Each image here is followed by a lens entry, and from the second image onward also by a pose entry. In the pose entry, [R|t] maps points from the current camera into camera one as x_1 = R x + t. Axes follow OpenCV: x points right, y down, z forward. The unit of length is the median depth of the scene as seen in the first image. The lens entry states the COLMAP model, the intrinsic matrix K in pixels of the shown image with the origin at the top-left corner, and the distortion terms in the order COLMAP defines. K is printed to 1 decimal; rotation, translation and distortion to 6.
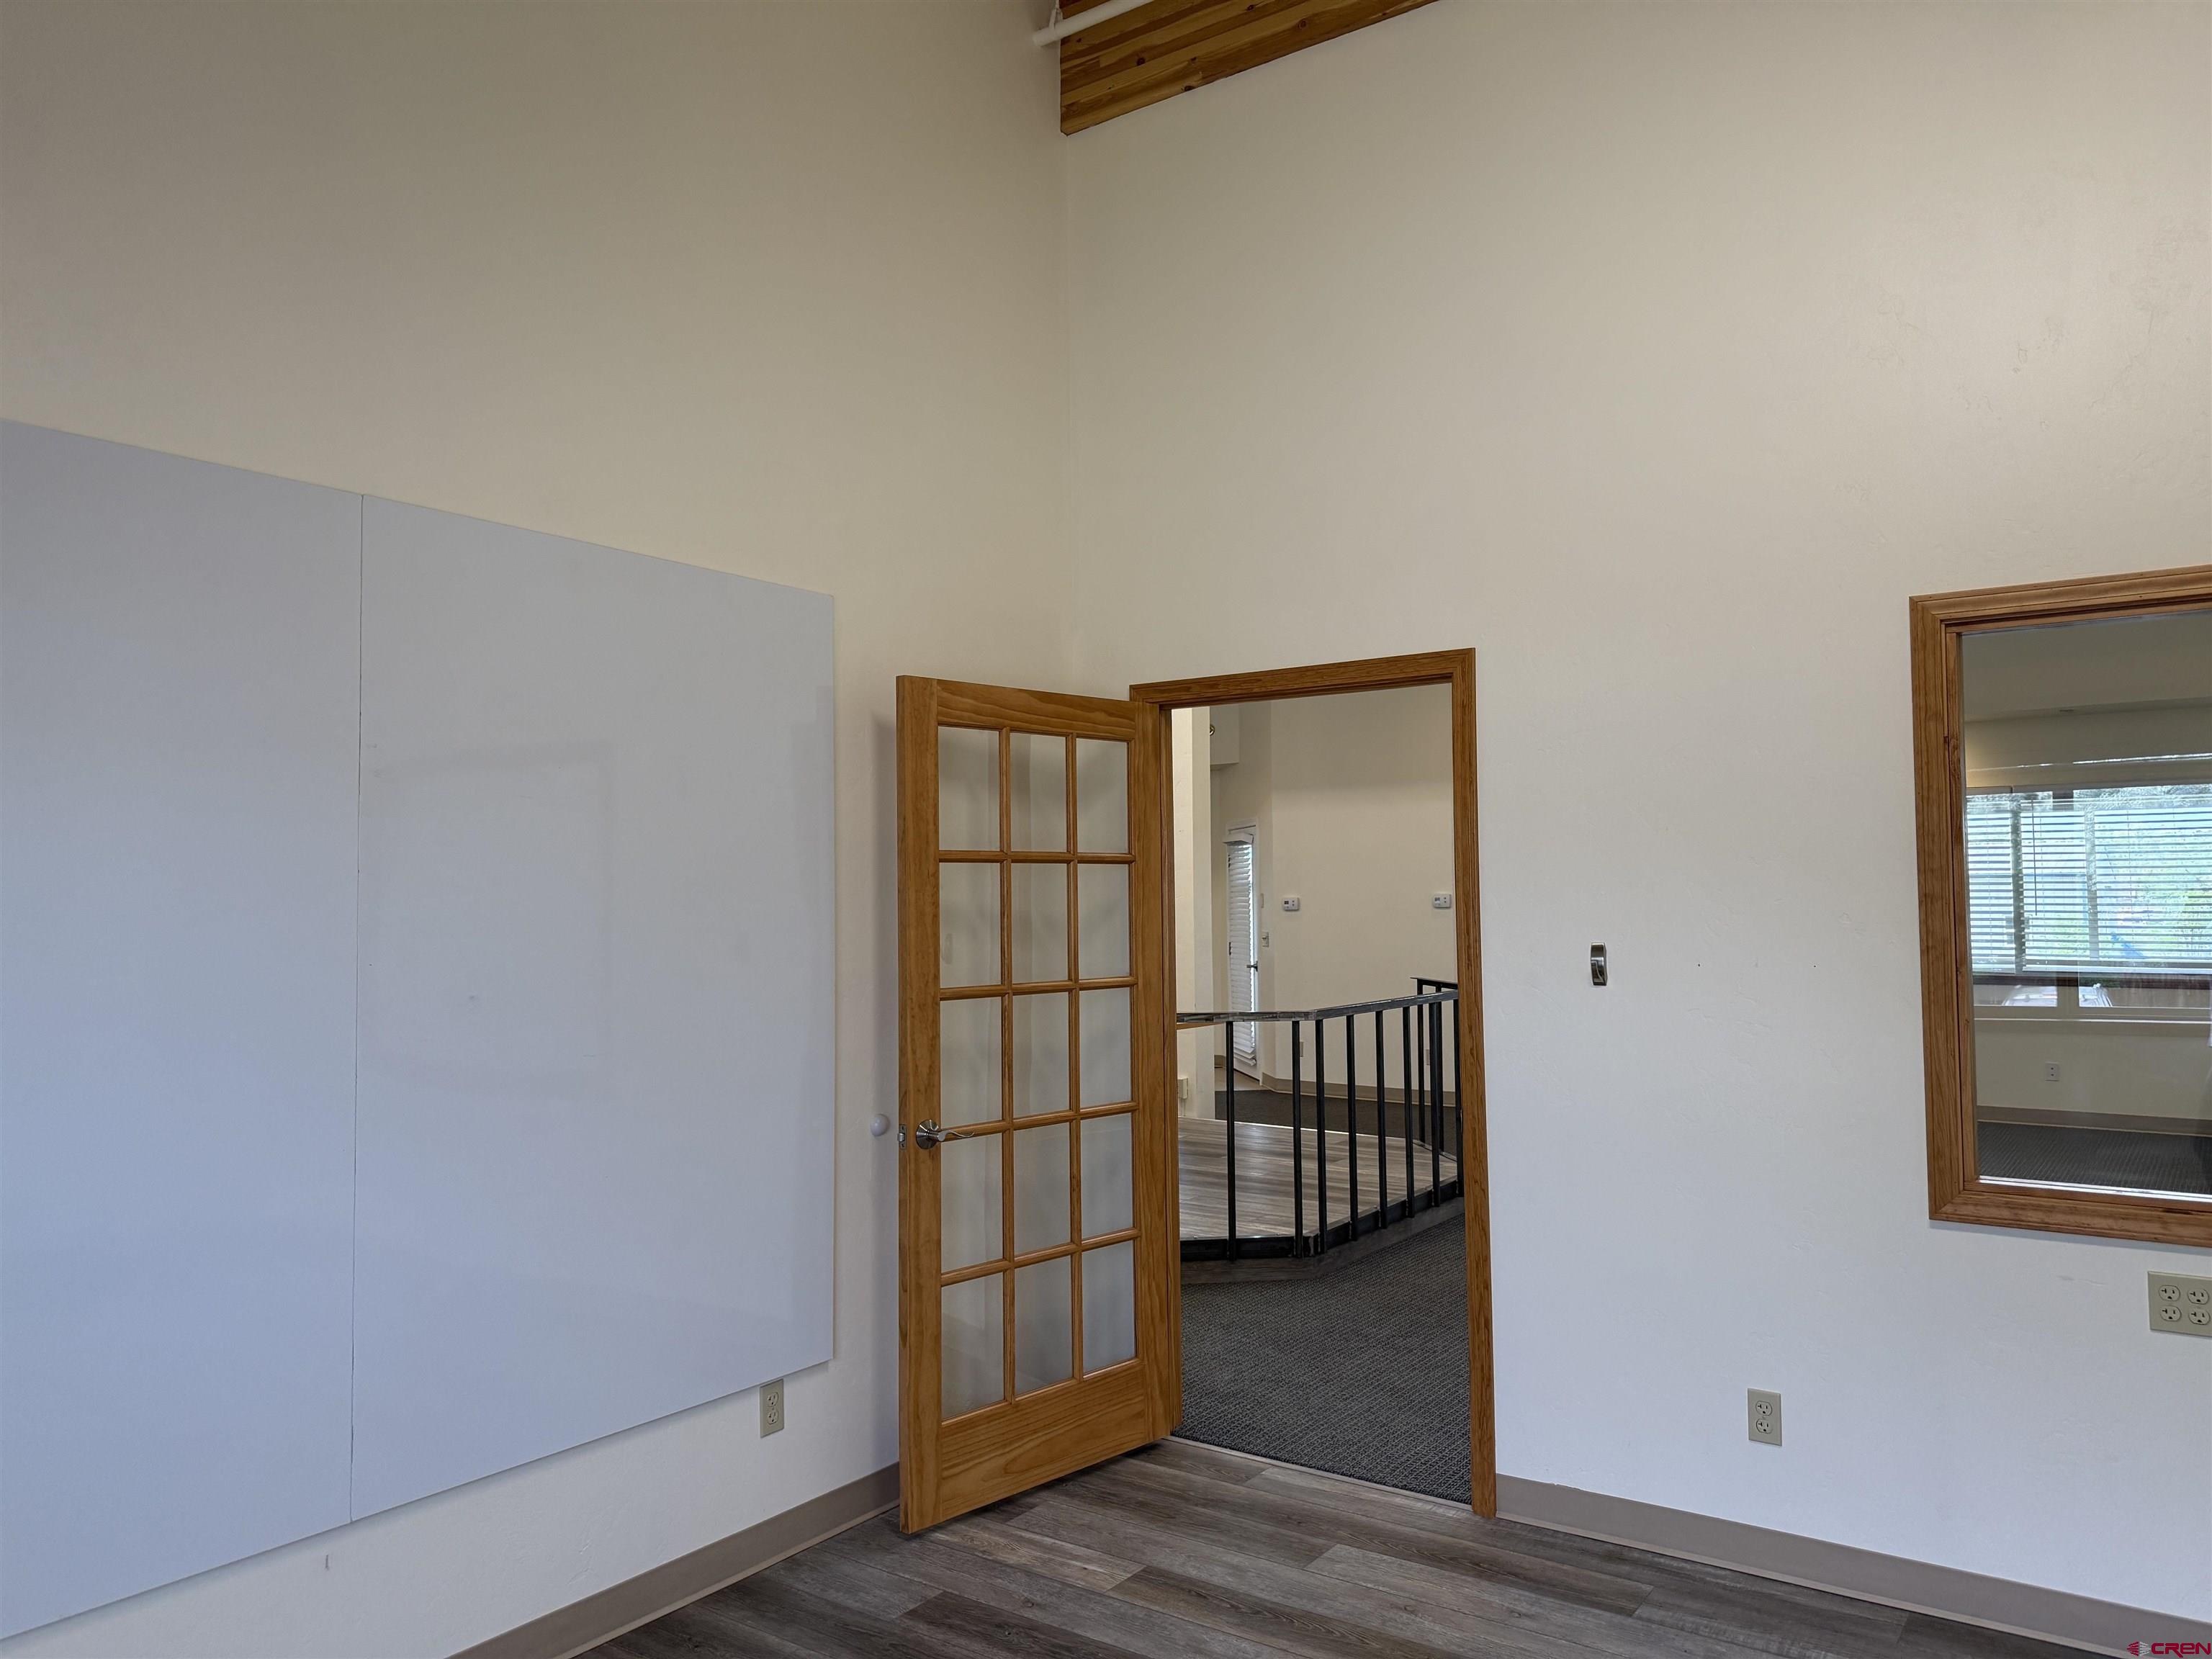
lens RADIAL K [[1561.5, 0, 1087.5], [0, 1561.5, 813.2], [0, 0, 1]] dist [0.103695, -0.118763]
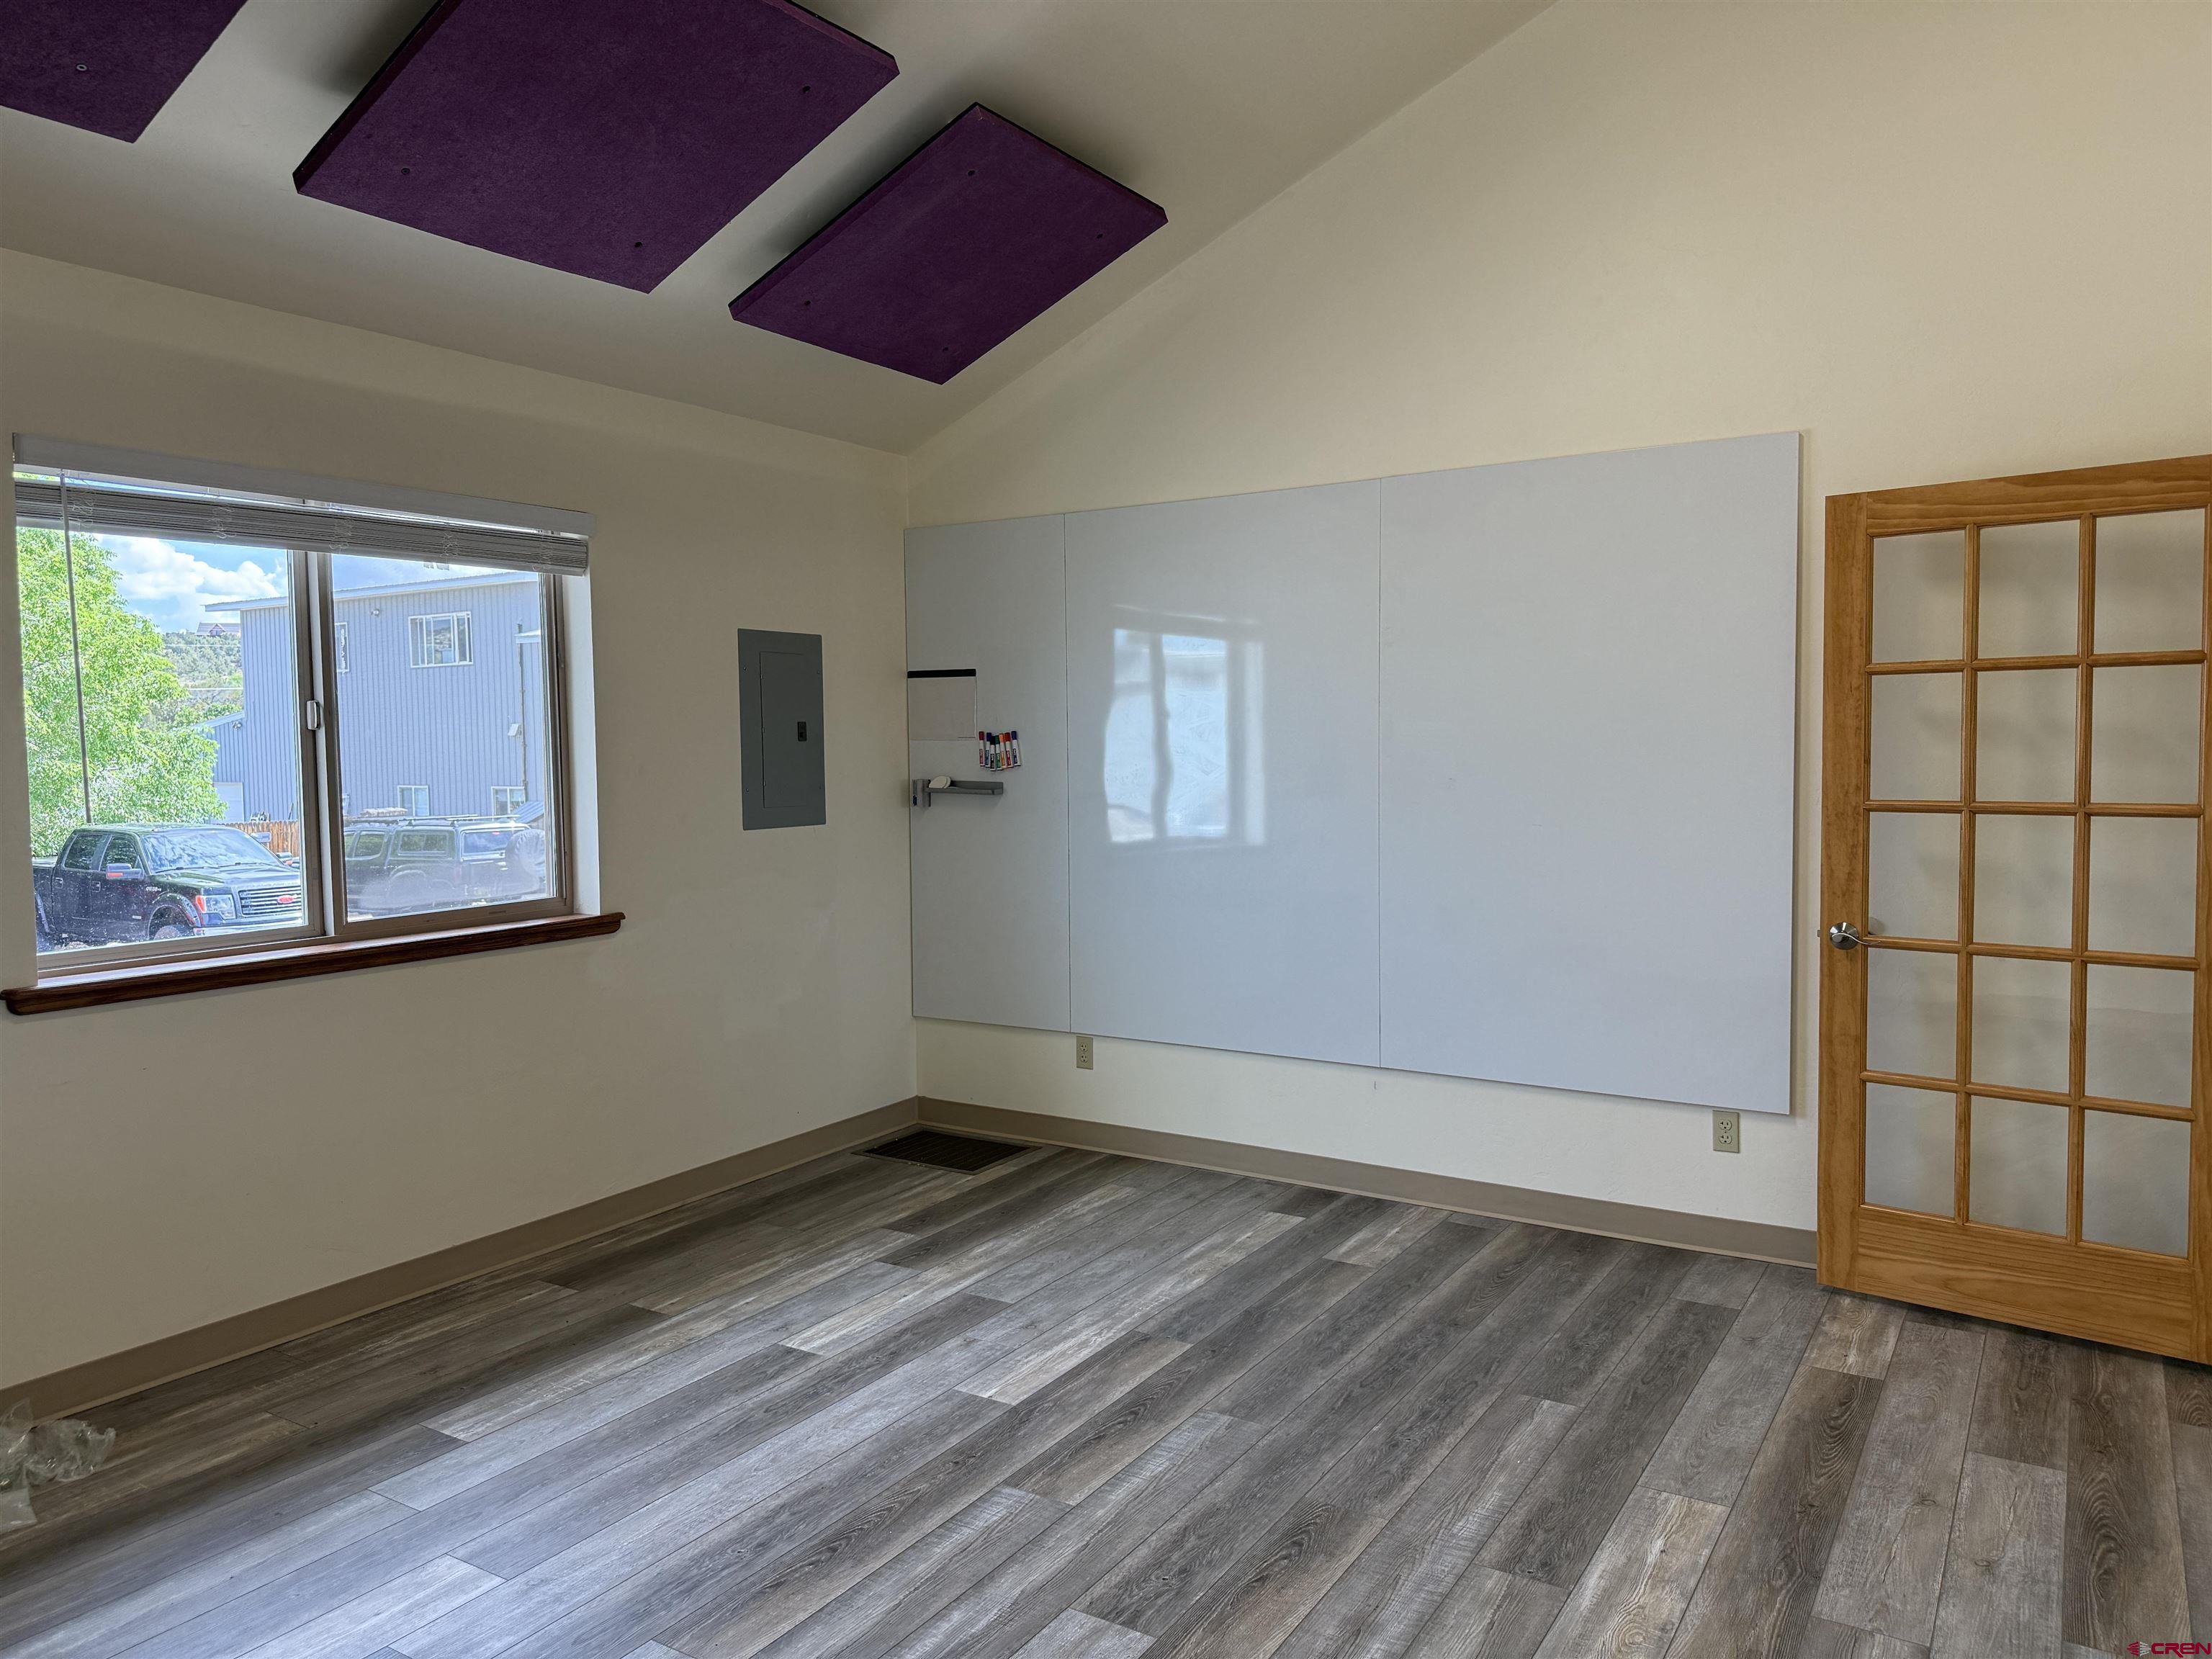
lens RADIAL K [[1553.9, 0, 1107.2], [0, 1553.9, 806.2], [0, 0, 1]] dist [-0.001491, -0.004032]
pose [[0.049386, 0.051833, -0.997434, 0.890213], [0.067821, 0.996173, 0.055126, 0.027114], [0.996474, -0.070370, 0.045681, 0.458335]]
